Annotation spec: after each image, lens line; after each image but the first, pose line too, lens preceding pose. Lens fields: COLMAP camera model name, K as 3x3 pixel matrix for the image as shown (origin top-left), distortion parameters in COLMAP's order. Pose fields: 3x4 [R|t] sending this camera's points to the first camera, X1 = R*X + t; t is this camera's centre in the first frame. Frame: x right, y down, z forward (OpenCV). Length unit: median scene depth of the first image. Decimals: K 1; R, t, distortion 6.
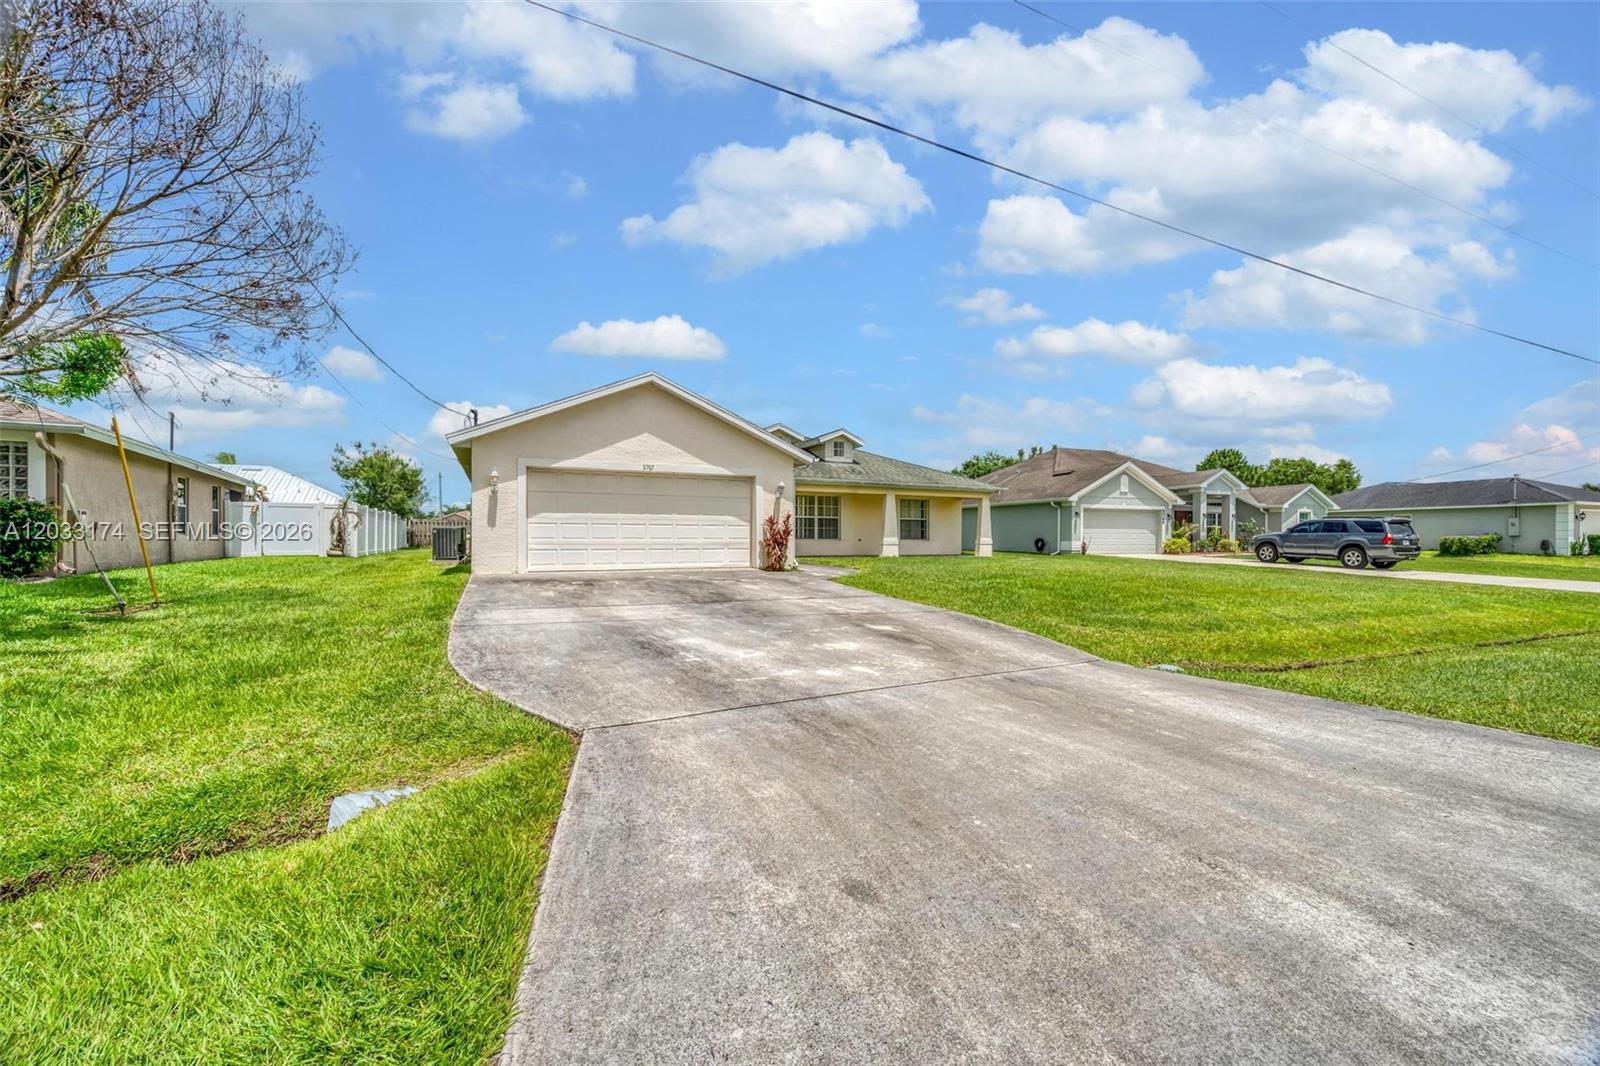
lens RADIAL K [[642.2, 0, 800.0], [0, 642.2, 533.0], [0, 0, 1]] dist [0.000874, -0.000056]
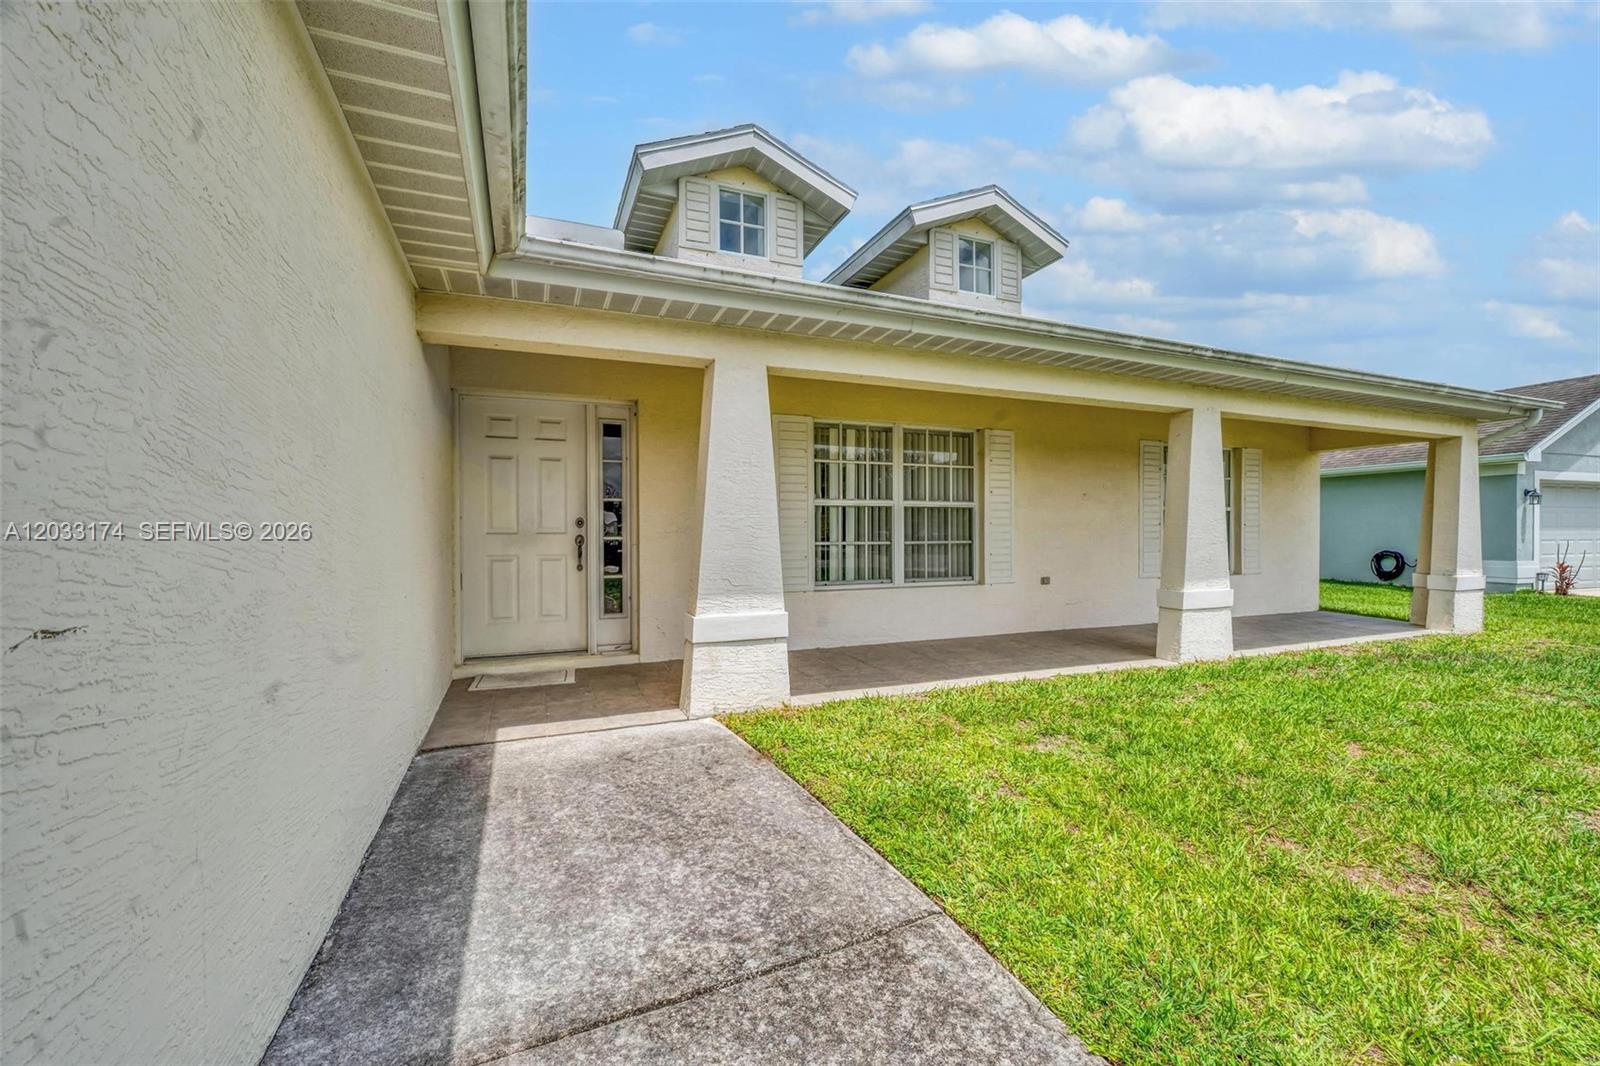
lens RADIAL K [[642.2, 0, 800.0], [0, 642.2, 533.0], [0, 0, 1]] dist [0.000874, -0.000056]
pose [[0.997450, -0.007644, -0.070961, 0.002858], [0.007861, 0.999965, 0.002778, -0.014698], [0.070937, -0.003329, 0.997475, 0.819647]]
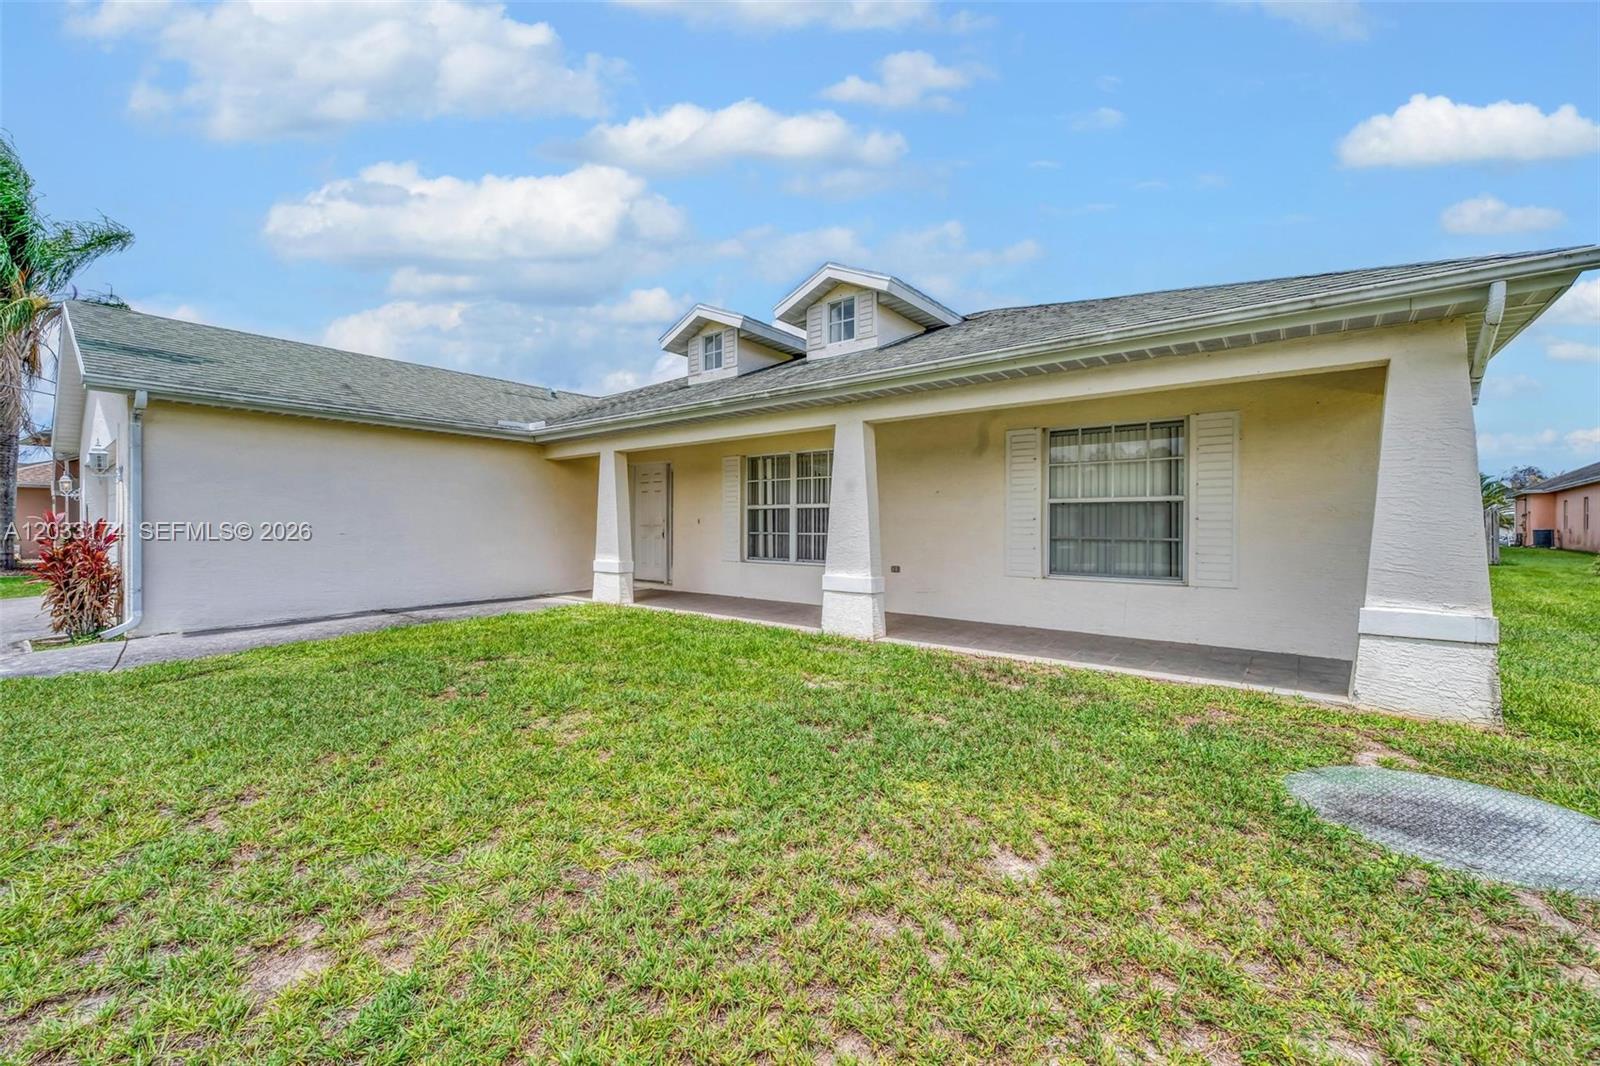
lens RADIAL K [[642.2, 0, 800.0], [0, 642.2, 533.0], [0, 0, 1]] dist [0.000874, -0.000056]
pose [[0.419797, 0.006174, -0.907597, 0.445200], [-0.002000, 0.999981, 0.005877, -0.011718], [0.907616, -0.000652, 0.419802, 0.952063]]
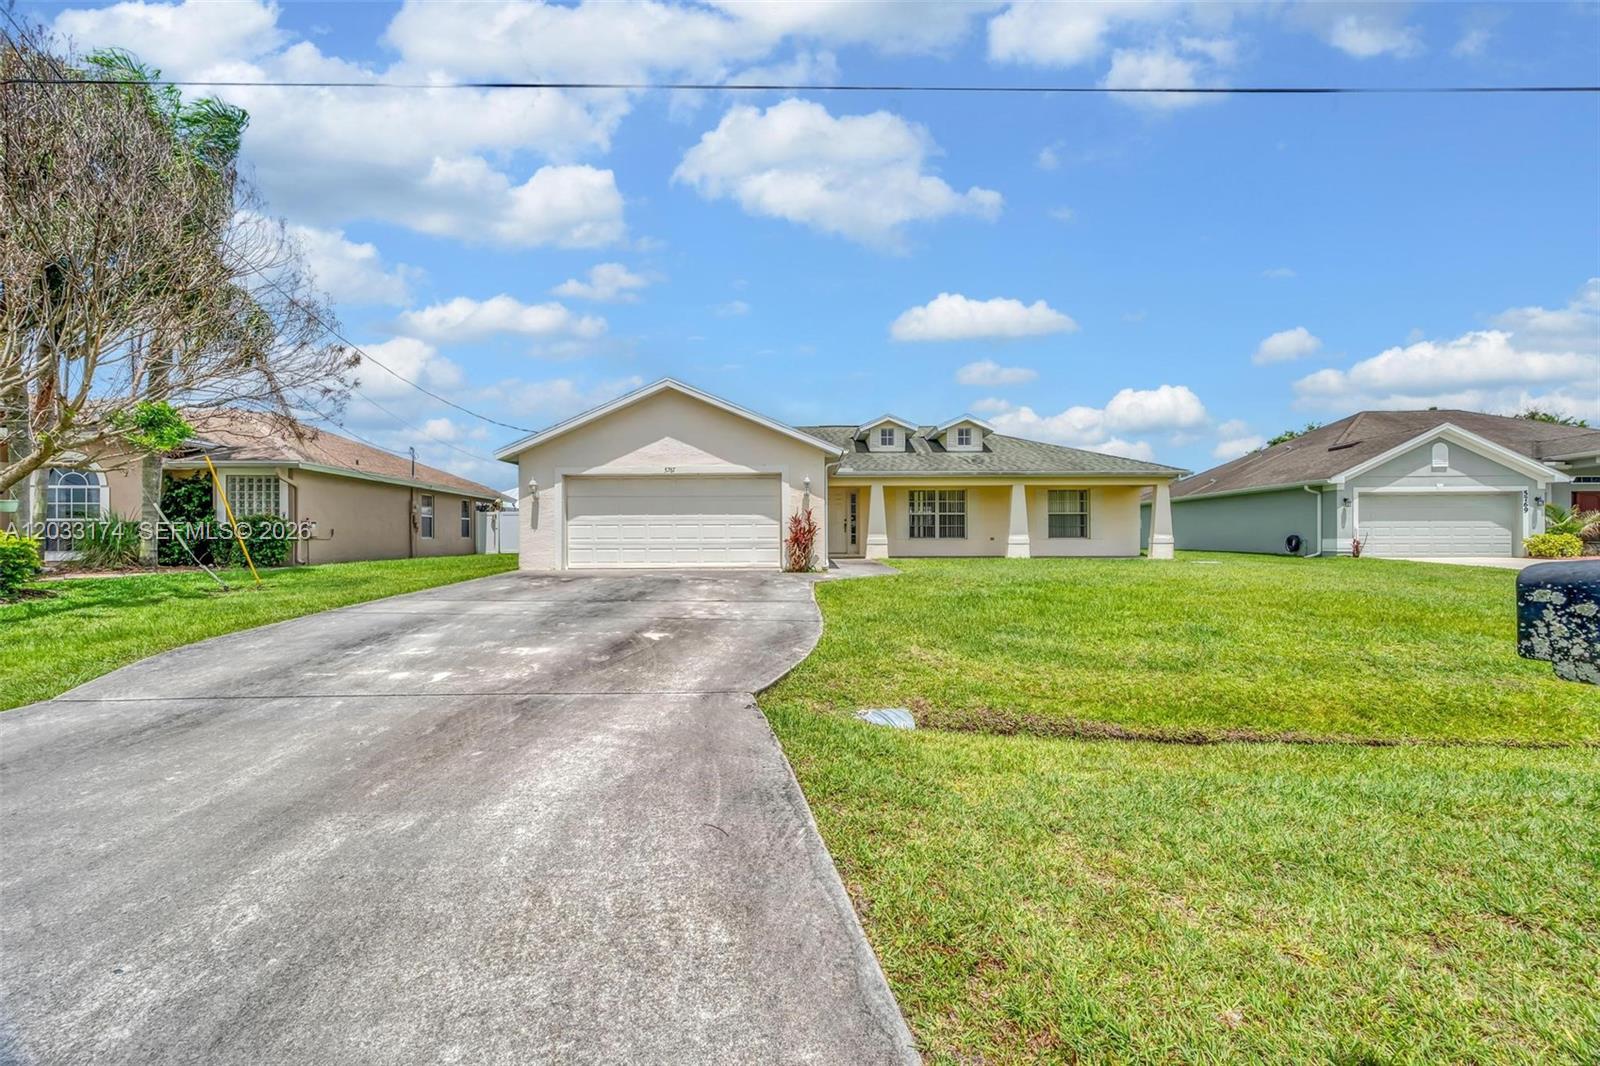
lens RADIAL K [[642.2, 0, 800.0], [0, 642.2, 533.0], [0, 0, 1]] dist [0.000874, -0.000056]
pose [[0.896473, -0.008859, -0.443010, 0.289172], [0.009063, 0.999958, -0.001657, 0.002744], [0.443006, -0.002530, 0.896515, 0.111967]]
